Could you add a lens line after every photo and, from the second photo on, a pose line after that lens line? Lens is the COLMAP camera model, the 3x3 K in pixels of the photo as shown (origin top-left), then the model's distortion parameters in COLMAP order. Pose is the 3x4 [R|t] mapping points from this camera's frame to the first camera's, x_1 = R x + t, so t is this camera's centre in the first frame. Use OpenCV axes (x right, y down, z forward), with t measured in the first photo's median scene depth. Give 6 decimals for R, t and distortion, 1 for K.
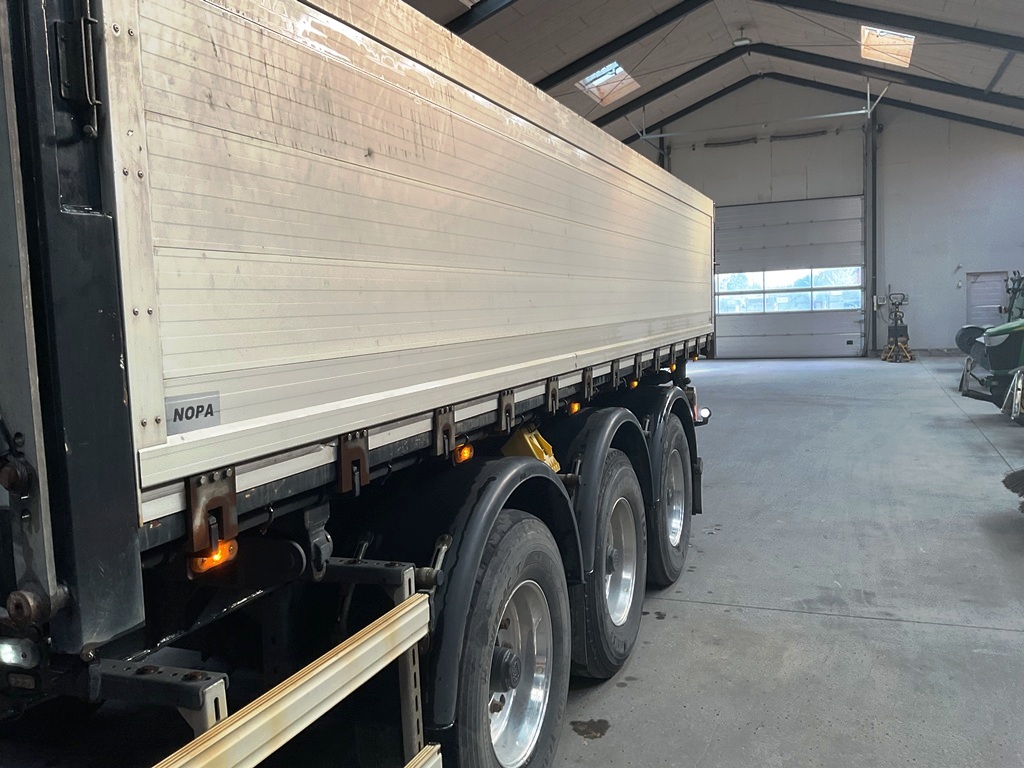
lens RADIAL K [[844.4, 0, 509.8], [0, 844.4, 380.5], [0, 0, 1]] dist [0.096247, -0.184062]
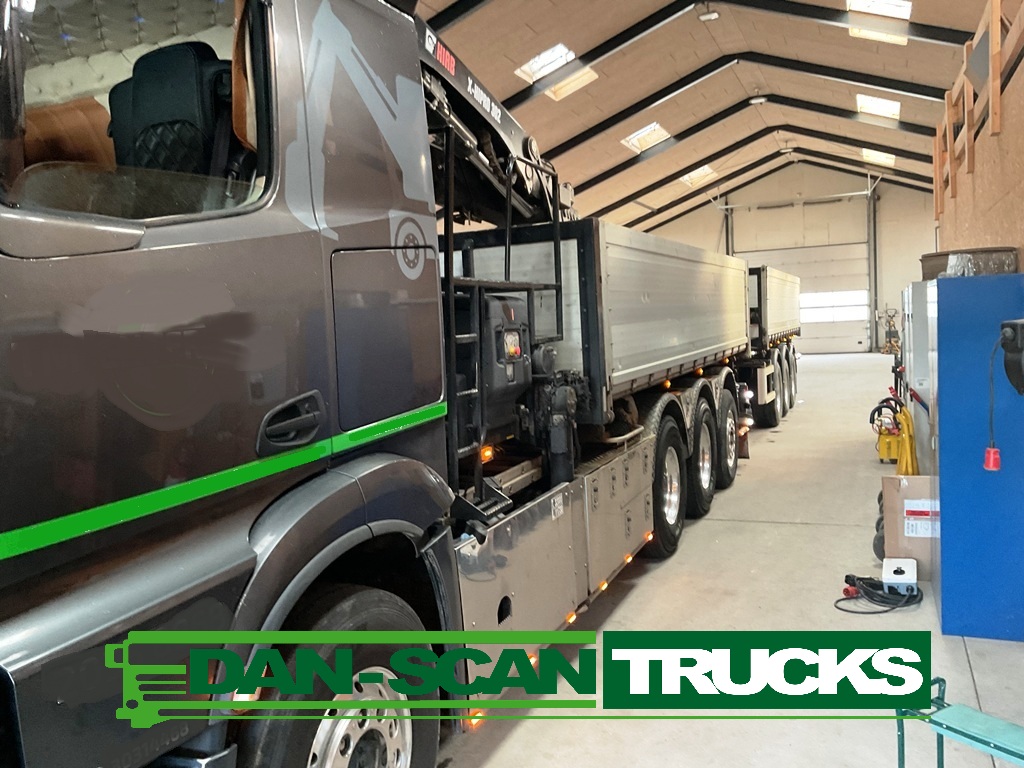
lens RADIAL K [[844.4, 0, 509.8], [0, 844.4, 380.5], [0, 0, 1]] dist [0.096247, -0.184062]
pose [[0.999779, -0.007422, -0.019648, -0.203433], [0.007053, 0.999798, -0.018806, 0.051223], [0.019784, 0.018663, 0.999630, -0.554887]]
